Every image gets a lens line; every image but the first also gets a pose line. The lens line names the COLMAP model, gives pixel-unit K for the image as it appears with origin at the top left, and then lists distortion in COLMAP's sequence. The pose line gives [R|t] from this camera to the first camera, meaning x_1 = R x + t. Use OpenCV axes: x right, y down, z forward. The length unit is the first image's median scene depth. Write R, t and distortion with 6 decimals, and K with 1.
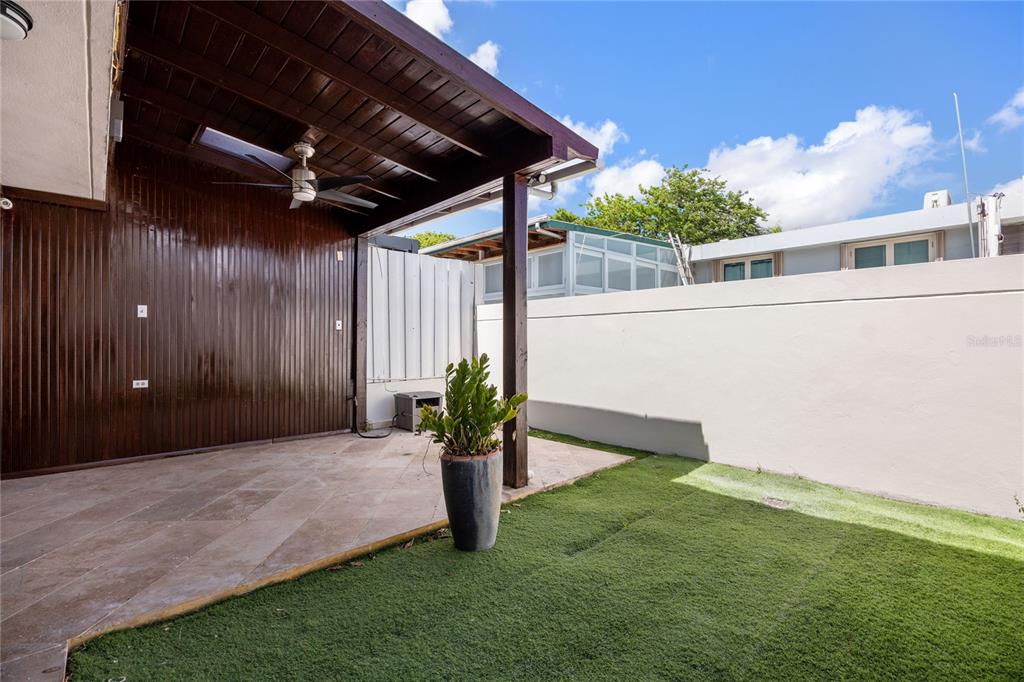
lens RADIAL K [[445.6, 0, 514.2], [0, 445.6, 337.6], [0, 0, 1]] dist [-0.014480, 0.000101]
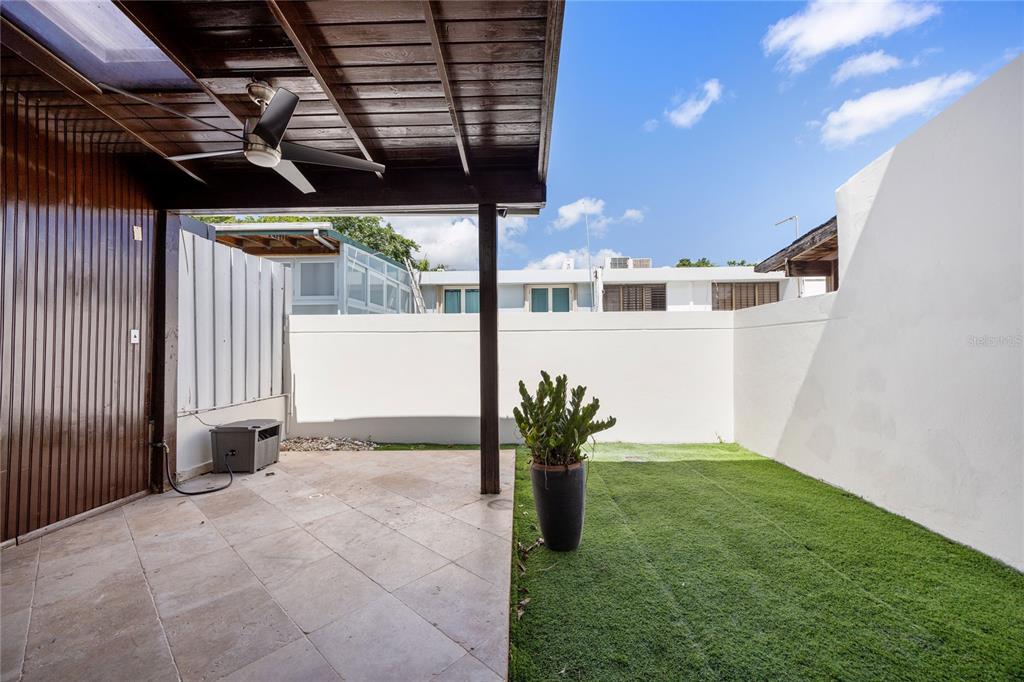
lens RADIAL K [[397.3, 0, 515.6], [0, 397.3, 339.4], [0, 0, 1]] dist [-0.000697, -0.000080]
pose [[0.704910, 0.009995, 0.709227, -0.545778], [0.003064, 0.999848, -0.017136, -0.014910], [-0.709290, 0.014252, 0.704772, 0.229660]]
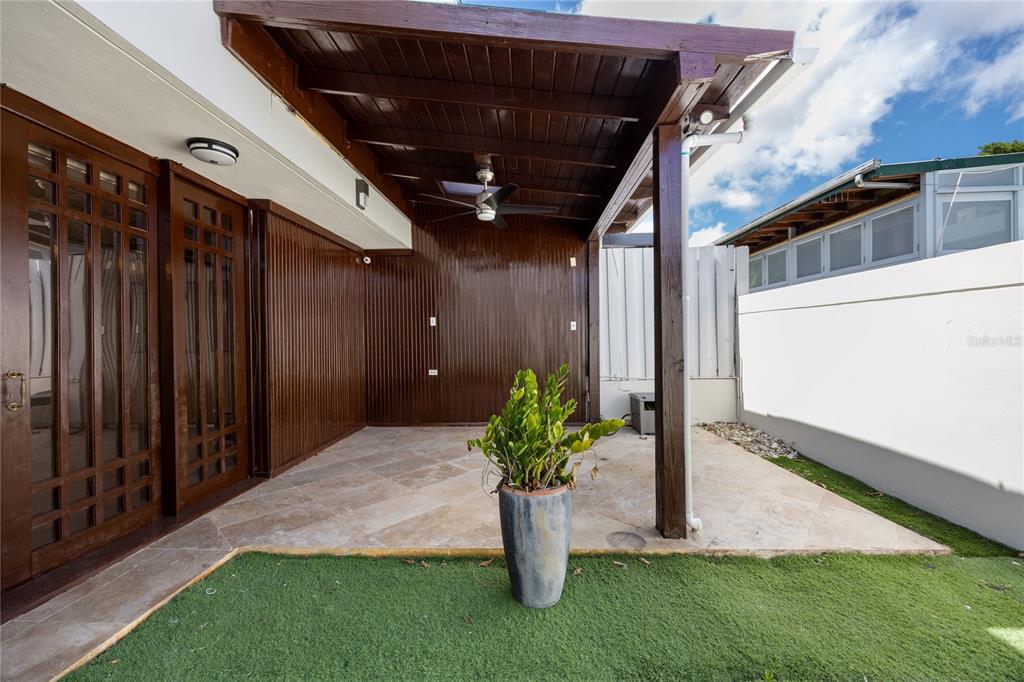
lens RADIAL K [[397.3, 0, 515.6], [0, 397.3, 339.4], [0, 0, 1]] dist [-0.000697, -0.000080]
pose [[0.706251, -0.004276, -0.707948, 0.254268], [0.019890, 0.999707, 0.013804, -0.014264], [0.707682, -0.023830, 0.706129, 0.281546]]
